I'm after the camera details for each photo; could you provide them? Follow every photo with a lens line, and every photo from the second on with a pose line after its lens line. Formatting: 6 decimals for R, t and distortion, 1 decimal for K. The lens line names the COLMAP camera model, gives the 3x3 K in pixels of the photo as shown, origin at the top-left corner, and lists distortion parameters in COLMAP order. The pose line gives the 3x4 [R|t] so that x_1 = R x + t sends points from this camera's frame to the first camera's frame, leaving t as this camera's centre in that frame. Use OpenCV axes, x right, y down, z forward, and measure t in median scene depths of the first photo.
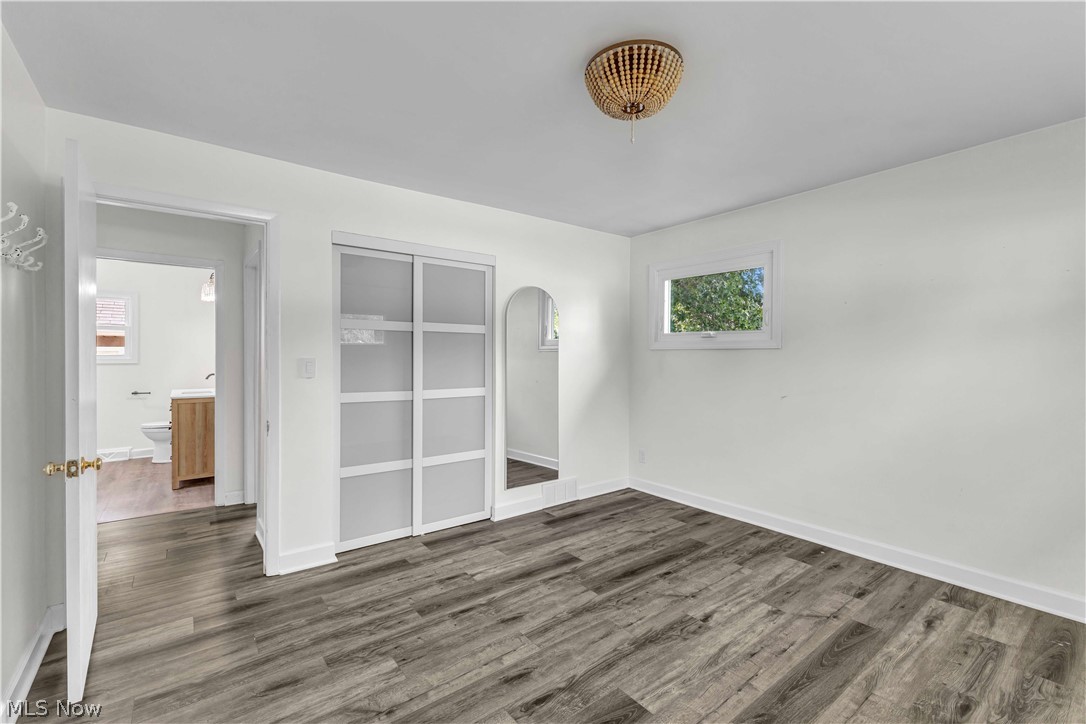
lens RADIAL K [[472.1, 0, 546.6], [0, 472.1, 362.4], [0, 0, 1]] dist [0.013445, -0.000945]
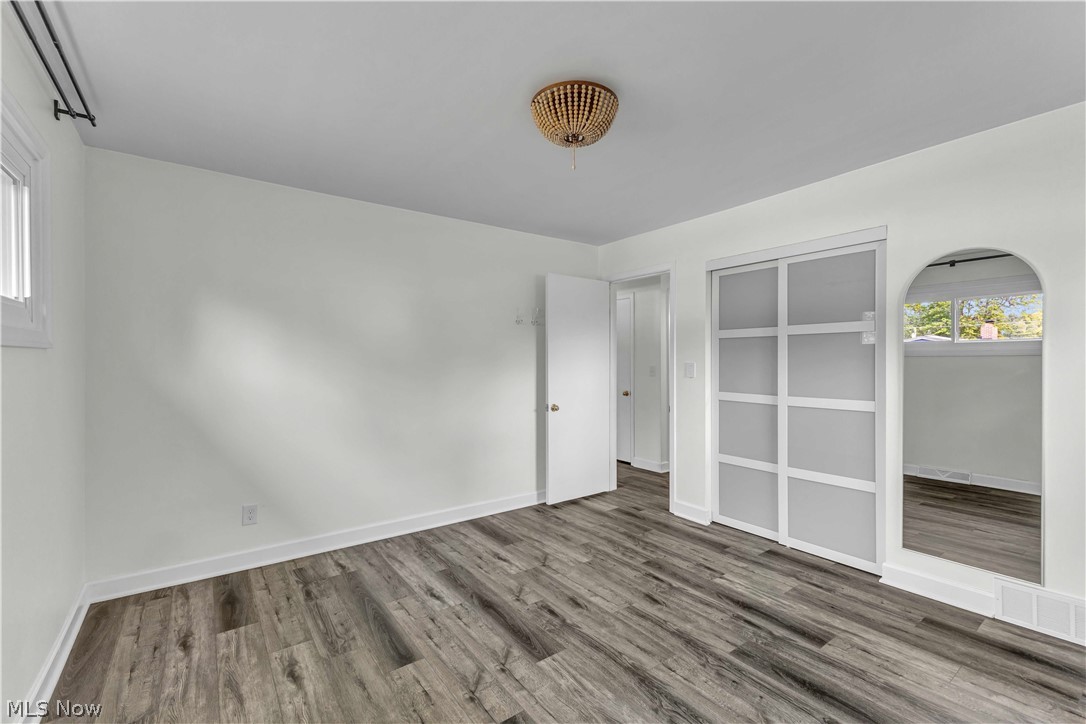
lens RADIAL K [[472.1, 0, 546.6], [0, 472.1, 362.4], [0, 0, 1]] dist [0.013445, -0.000945]
pose [[-0.033285, -0.000774, -0.999446, 0.874915], [-0.011025, 0.999939, -0.000407, -0.004976], [0.999385, 0.011006, -0.033291, 0.660369]]
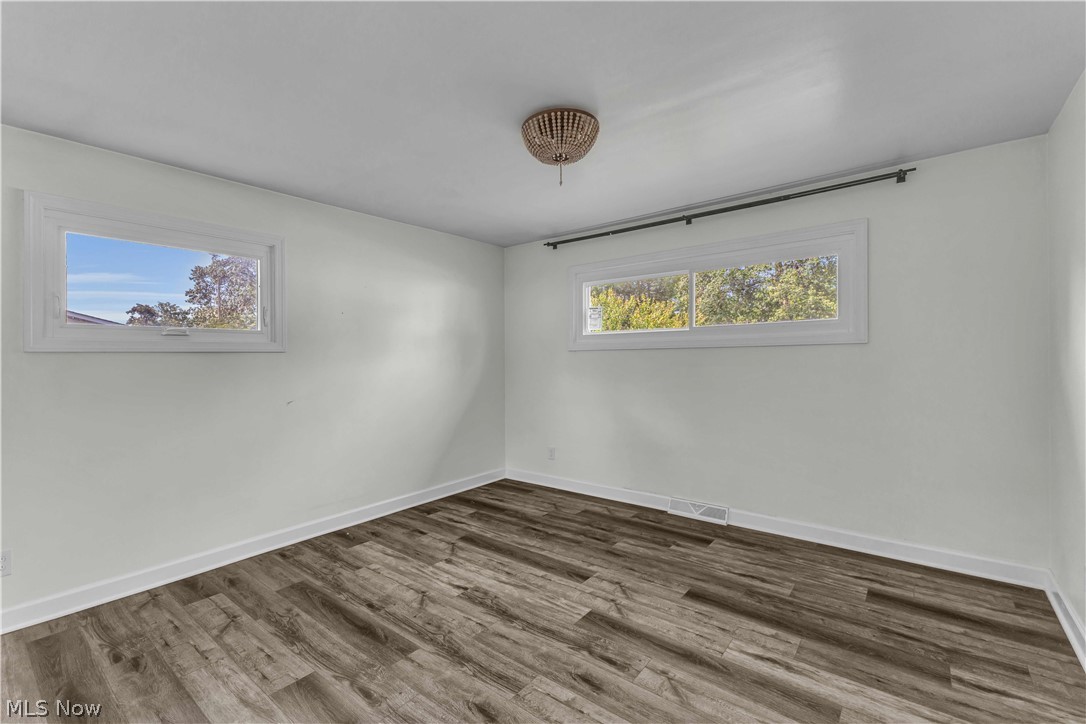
lens RADIAL K [[472.1, 0, 546.6], [0, 472.1, 362.4], [0, 0, 1]] dist [0.013445, -0.000945]
pose [[-0.234078, -0.016573, 0.972077, -0.685290], [0.026322, 0.999380, 0.023377, -0.017968], [-0.971861, 0.031060, -0.233497, 0.896743]]
